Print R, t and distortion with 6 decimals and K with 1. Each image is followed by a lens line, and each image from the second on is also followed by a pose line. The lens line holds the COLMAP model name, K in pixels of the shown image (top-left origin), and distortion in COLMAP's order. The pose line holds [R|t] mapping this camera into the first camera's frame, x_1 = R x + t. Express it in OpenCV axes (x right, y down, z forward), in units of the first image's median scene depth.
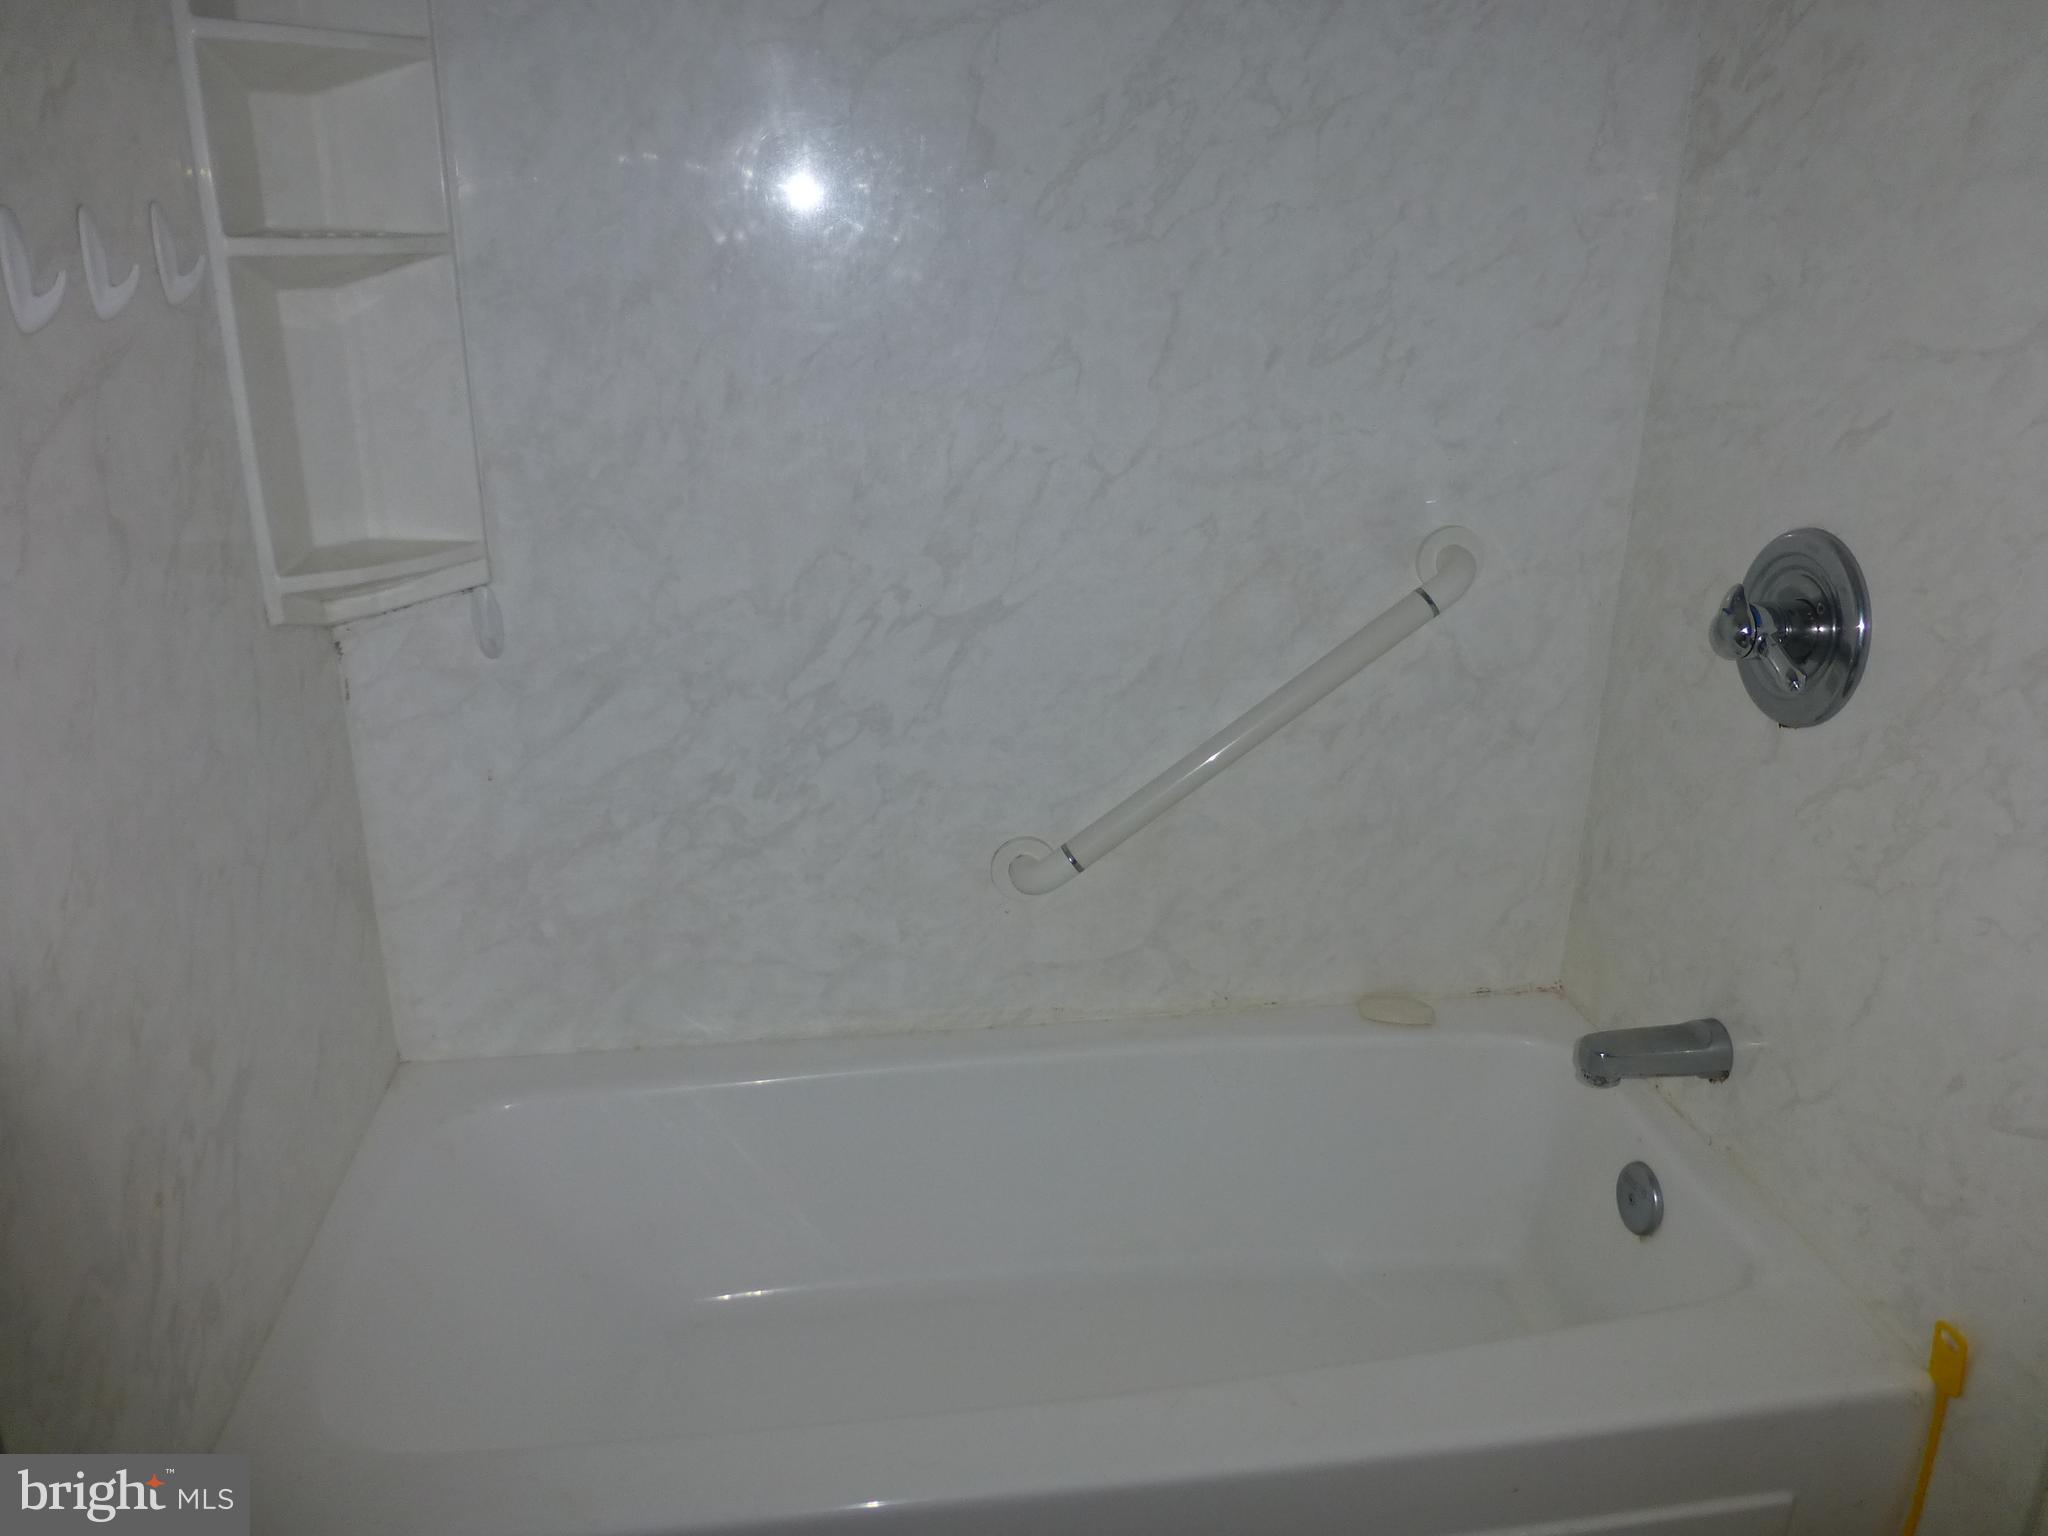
lens RADIAL K [[1515.5, 0, 1010.4], [0, 1515.5, 773.8], [0, 0, 1]] dist [-0.001207, -0.003174]
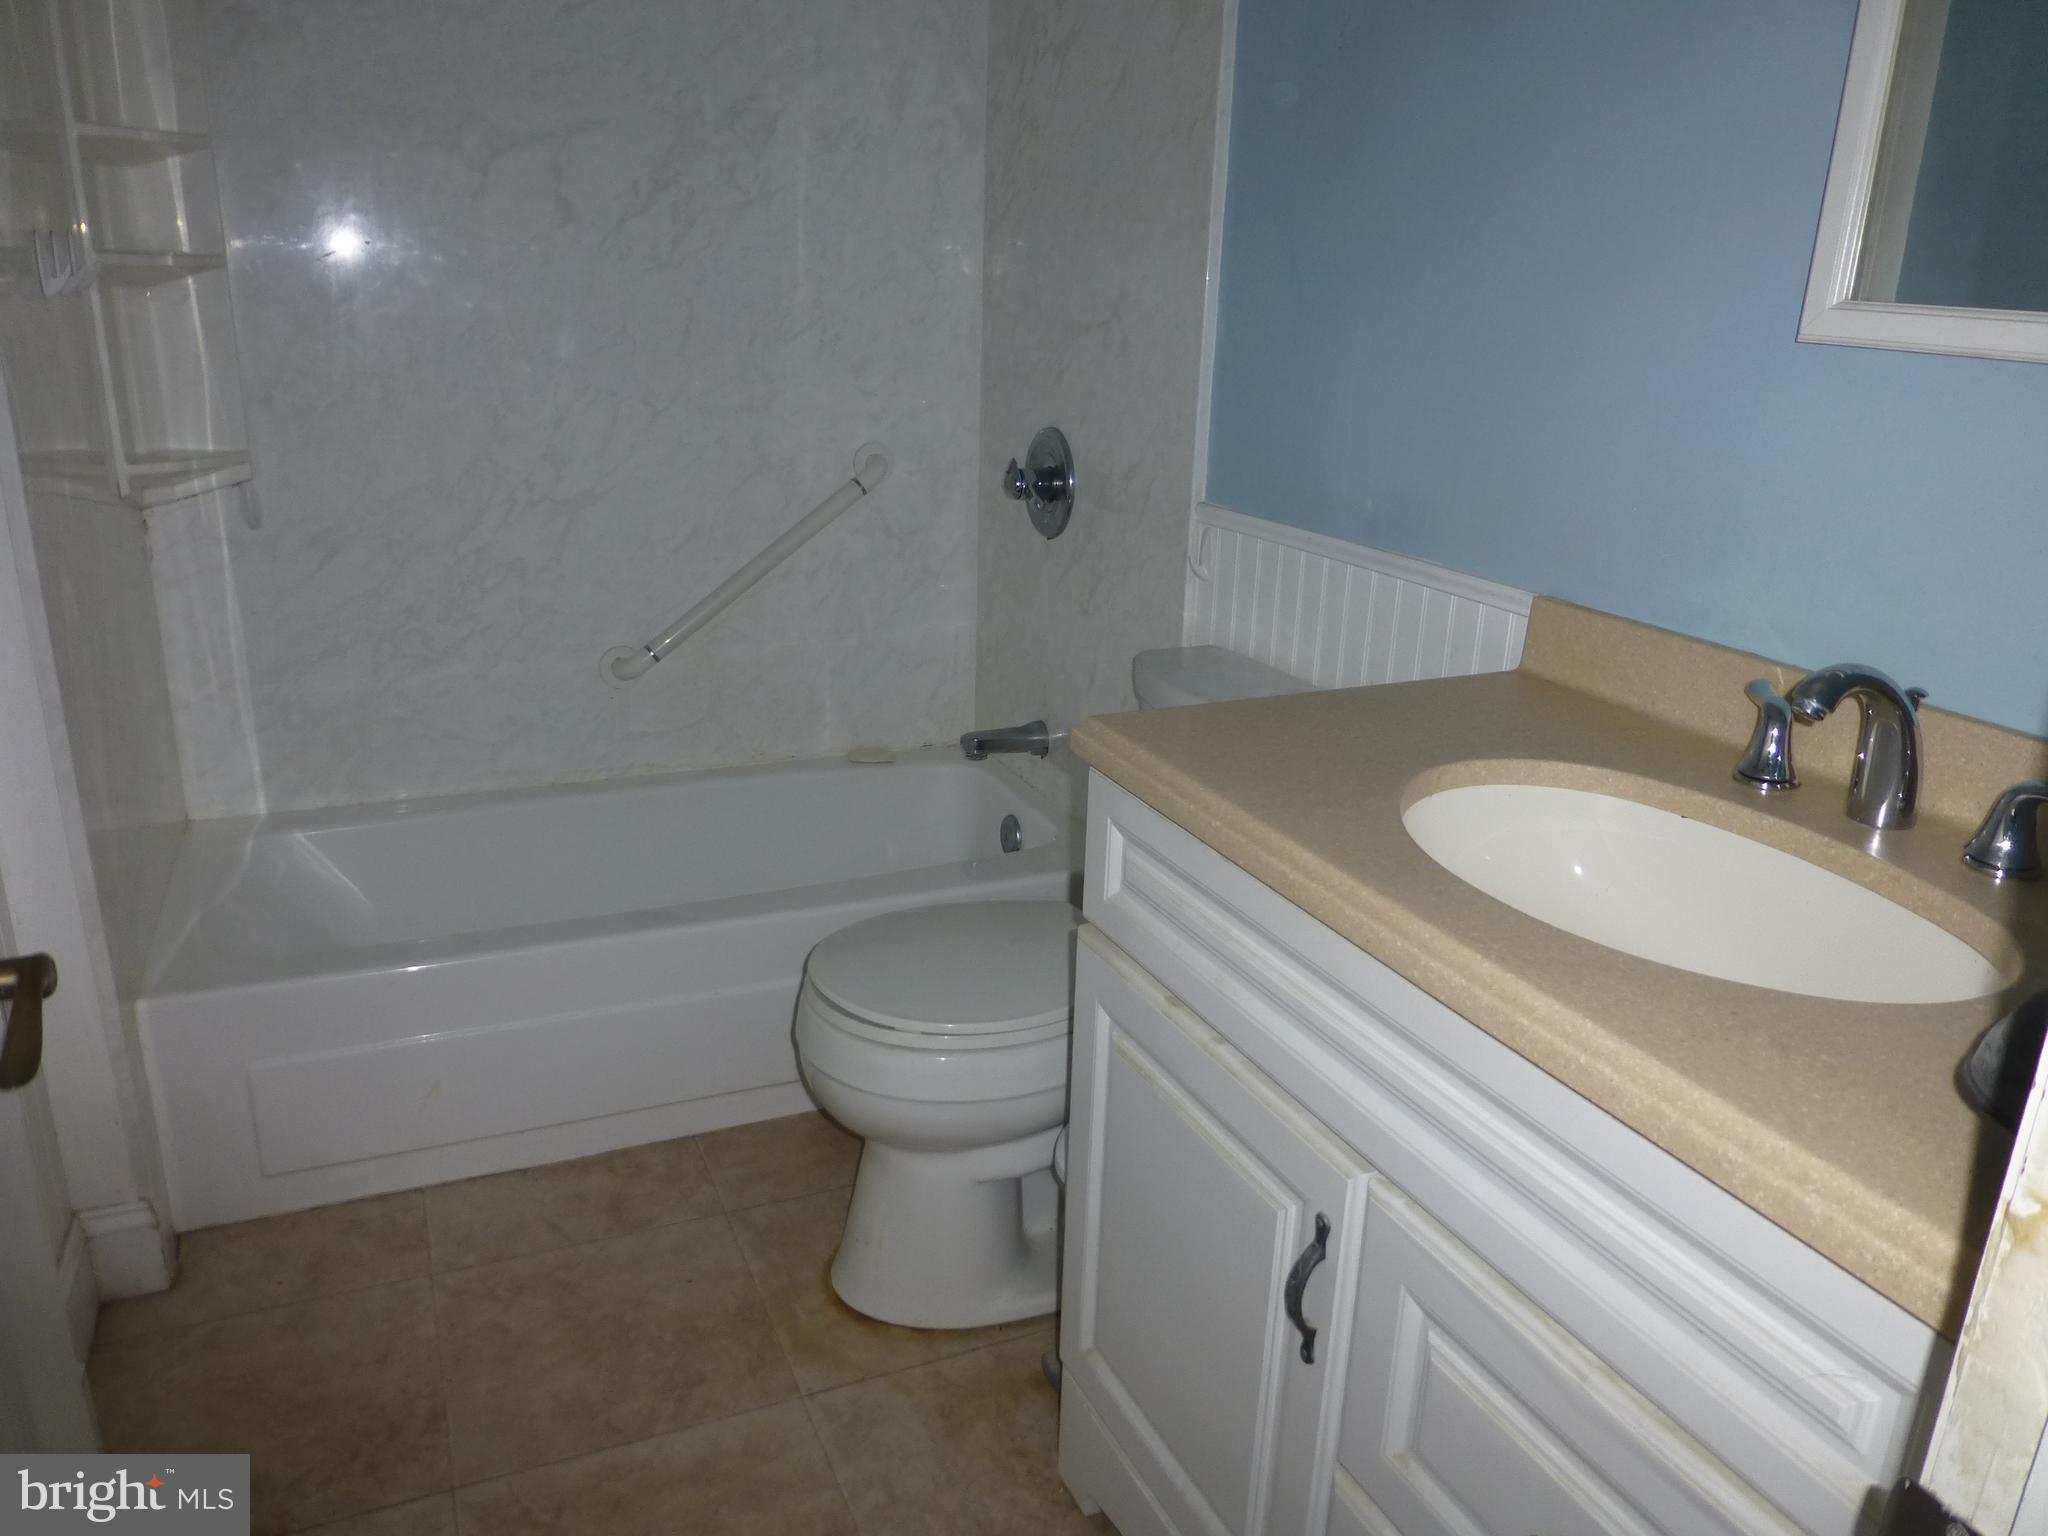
lens RADIAL K [[1515.5, 0, 1010.4], [0, 1515.5, 773.8], [0, 0, 1]] dist [-0.001207, -0.003174]
pose [[0.964978, -0.067205, 0.253575, -0.008233], [0.075911, 0.996809, -0.024692, 0.259079], [-0.251107, 0.043076, 0.967000, -0.647749]]
